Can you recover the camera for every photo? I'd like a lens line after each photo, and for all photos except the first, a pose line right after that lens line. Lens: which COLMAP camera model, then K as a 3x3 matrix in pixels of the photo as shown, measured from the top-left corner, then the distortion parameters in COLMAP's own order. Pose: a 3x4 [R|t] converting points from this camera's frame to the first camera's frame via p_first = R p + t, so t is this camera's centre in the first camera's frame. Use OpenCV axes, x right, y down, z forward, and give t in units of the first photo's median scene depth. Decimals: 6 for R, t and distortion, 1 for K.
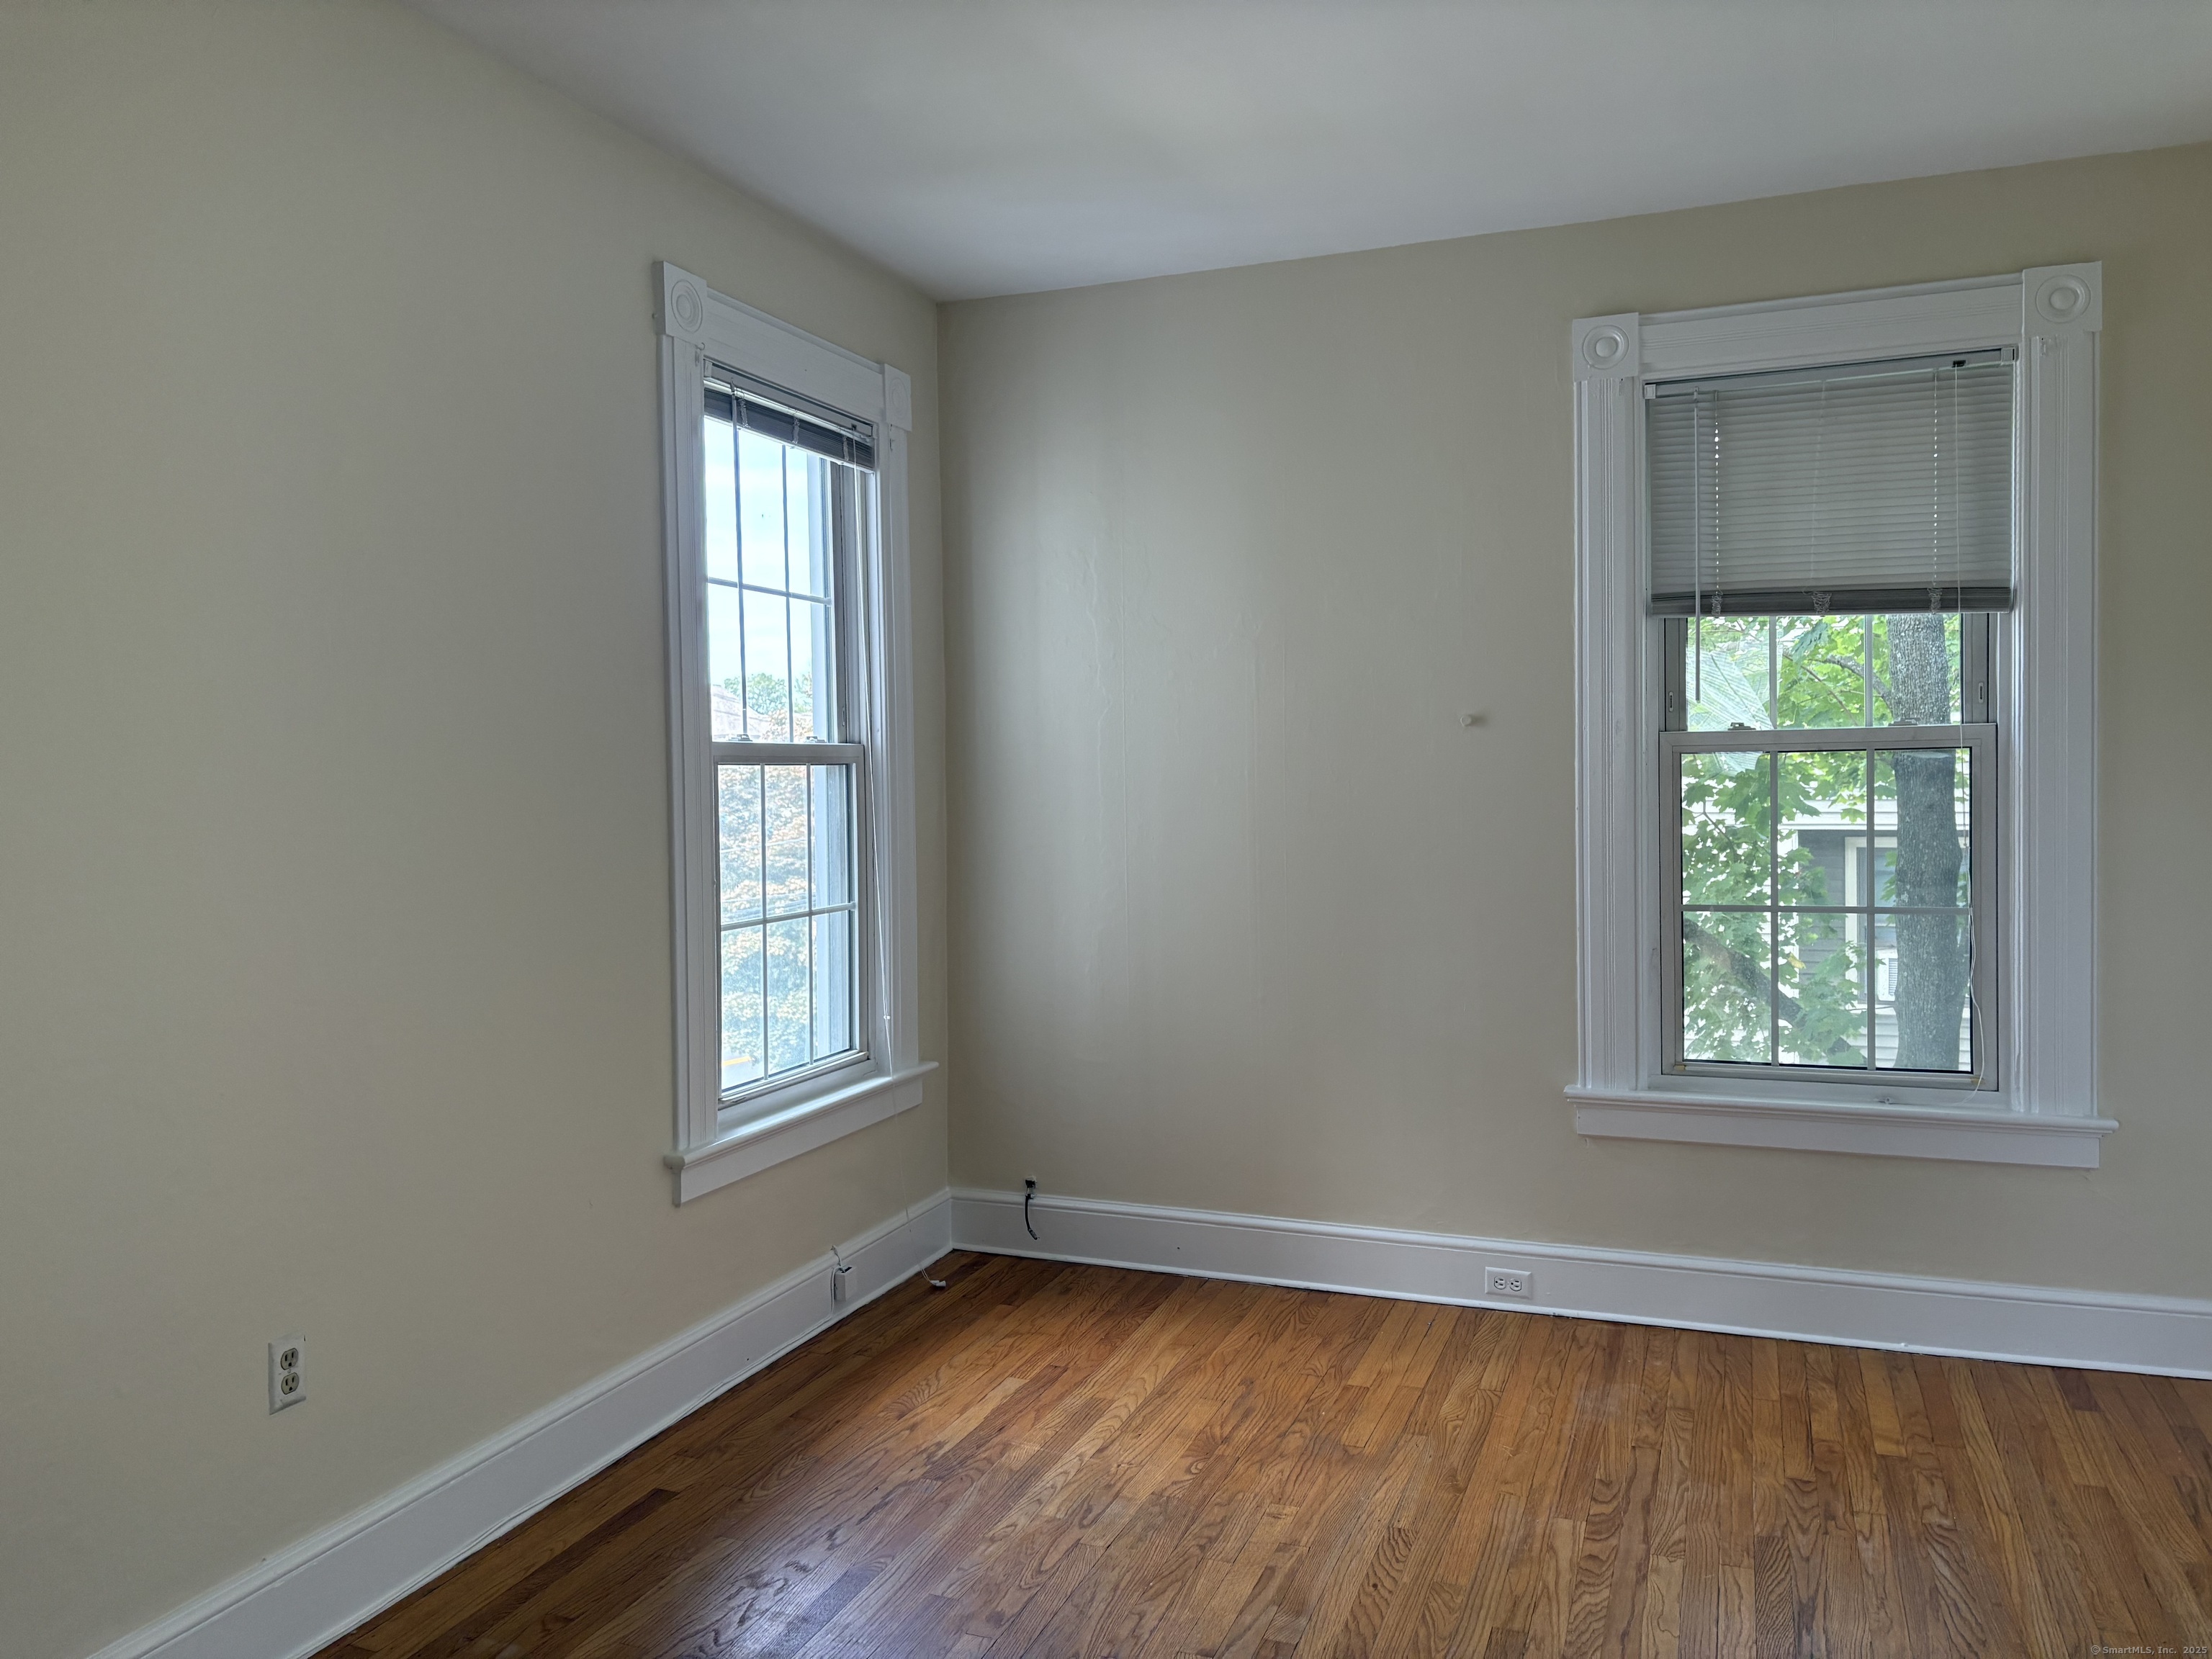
lens RADIAL K [[1646.0, 0, 1095.6], [0, 1646.0, 831.9], [0, 0, 1]] dist [0.050027, -0.044852]
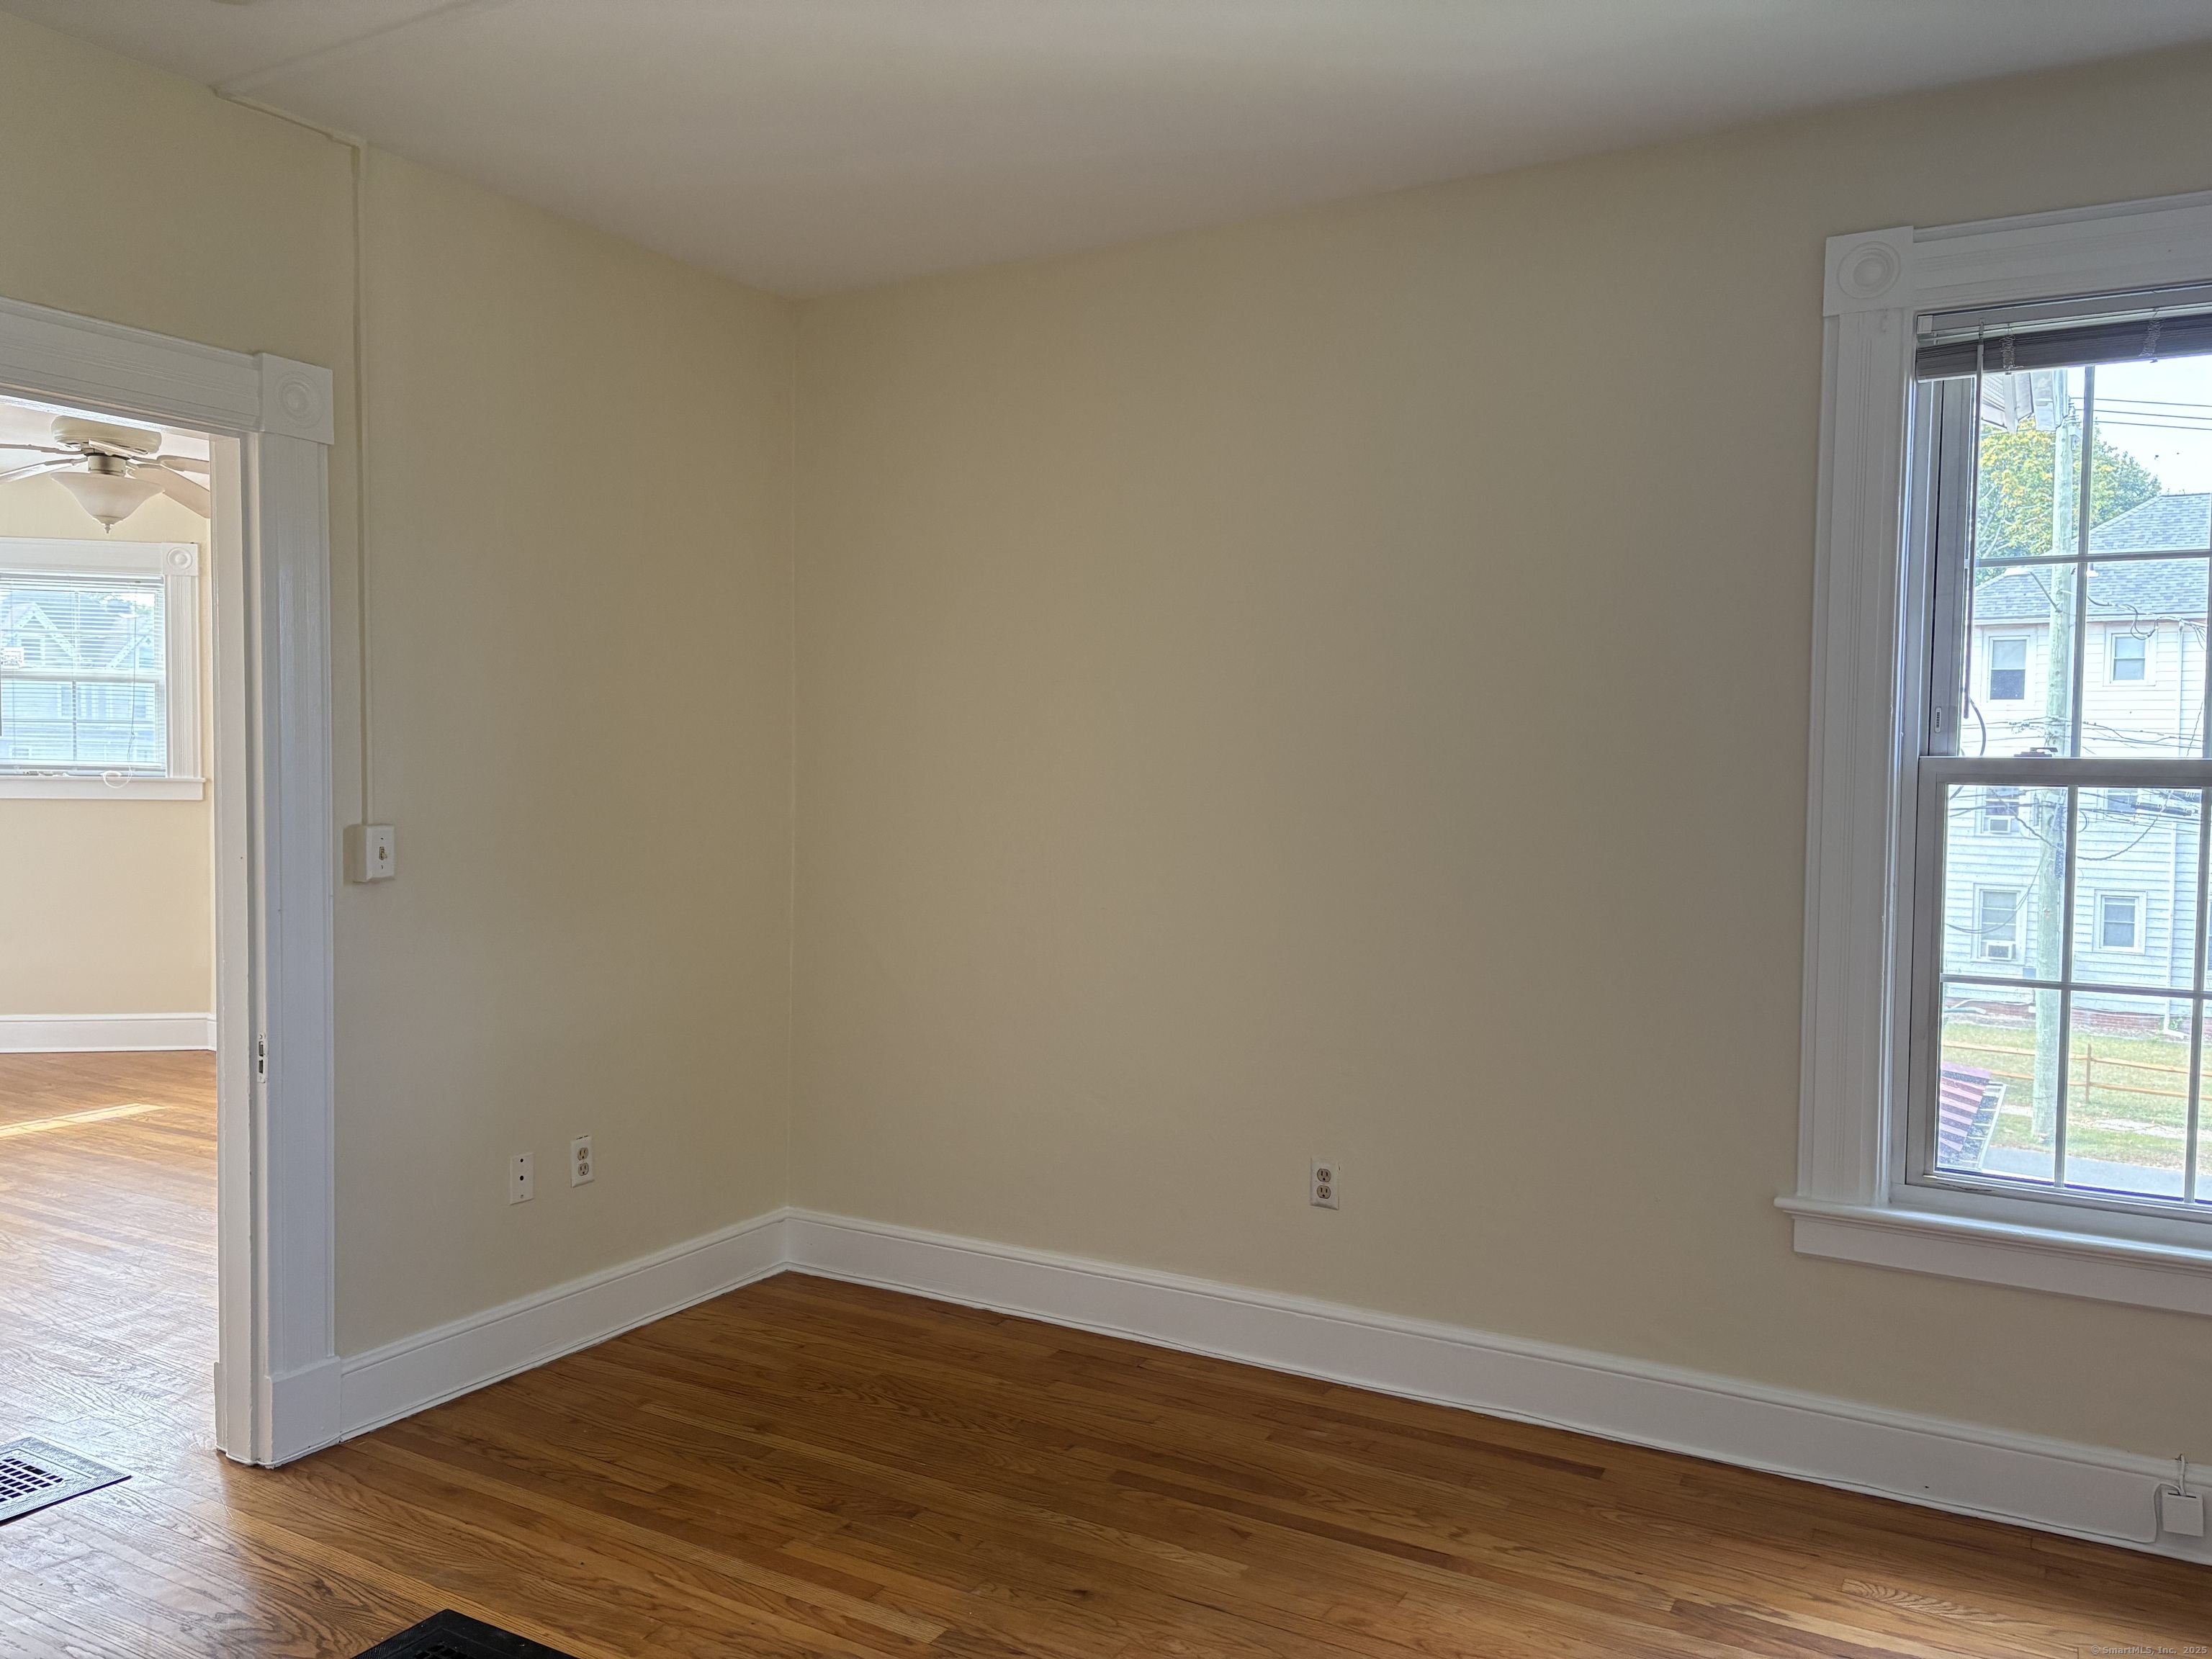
lens RADIAL K [[1646.0, 0, 1095.6], [0, 1646.0, 831.9], [0, 0, 1]] dist [0.050027, -0.044852]
pose [[-0.148474, 0.054753, -0.987399, 0.781831], [-0.045353, 0.997039, 0.062107, -0.056435], [0.987876, 0.054003, -0.145551, 0.793027]]
